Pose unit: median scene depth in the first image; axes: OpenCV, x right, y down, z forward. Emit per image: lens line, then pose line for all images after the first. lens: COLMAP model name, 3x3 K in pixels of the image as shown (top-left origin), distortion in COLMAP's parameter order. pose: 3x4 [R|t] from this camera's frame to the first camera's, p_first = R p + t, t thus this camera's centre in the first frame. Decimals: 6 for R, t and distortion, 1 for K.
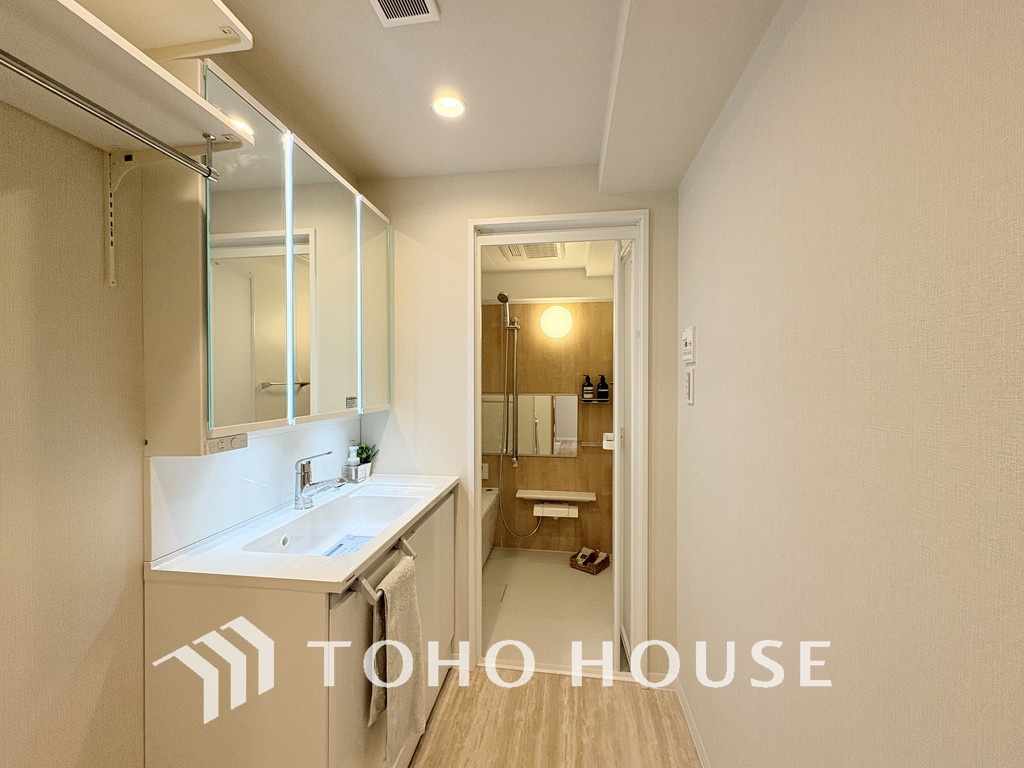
lens RADIAL K [[407.9, 0, 512.1], [0, 407.9, 385.1], [0, 0, 1]] dist [0.000620, -0.000351]
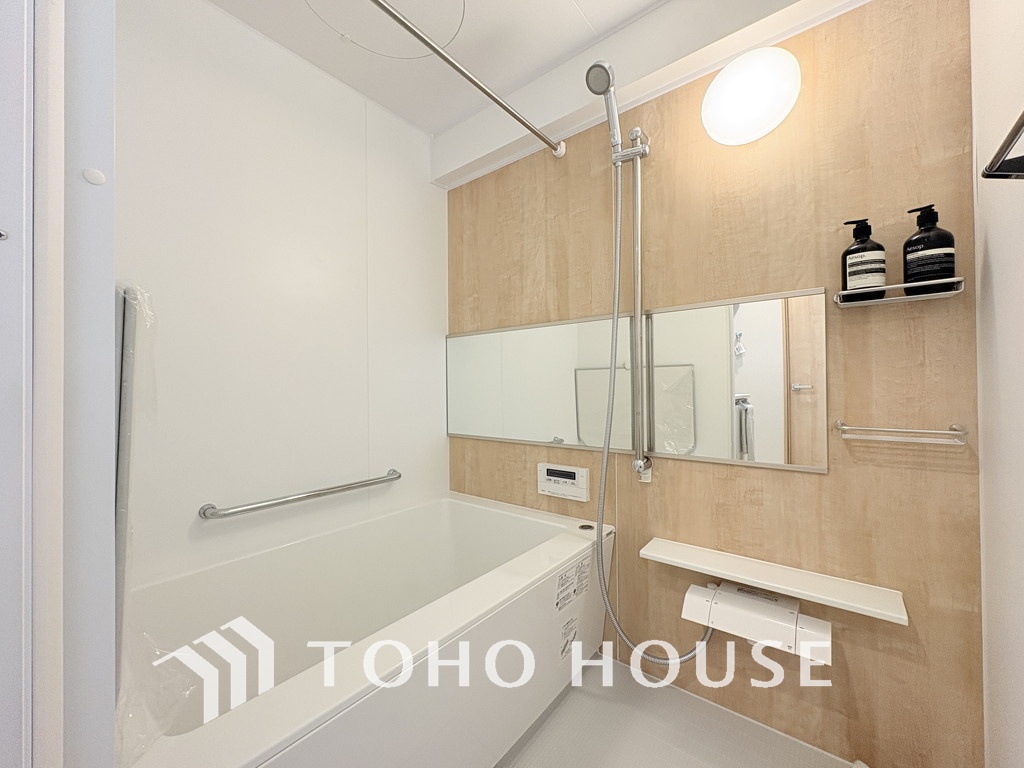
lens RADIAL K [[407.9, 0, 509.1], [0, 407.9, 383.6], [0, 0, 1]] dist [0.000620, -0.000351]
pose [[0.860756, -0.016281, -0.508758, 0.105376], [0.008762, 0.999814, -0.017172, 0.106083], [0.508943, 0.010323, 0.860738, 0.572420]]
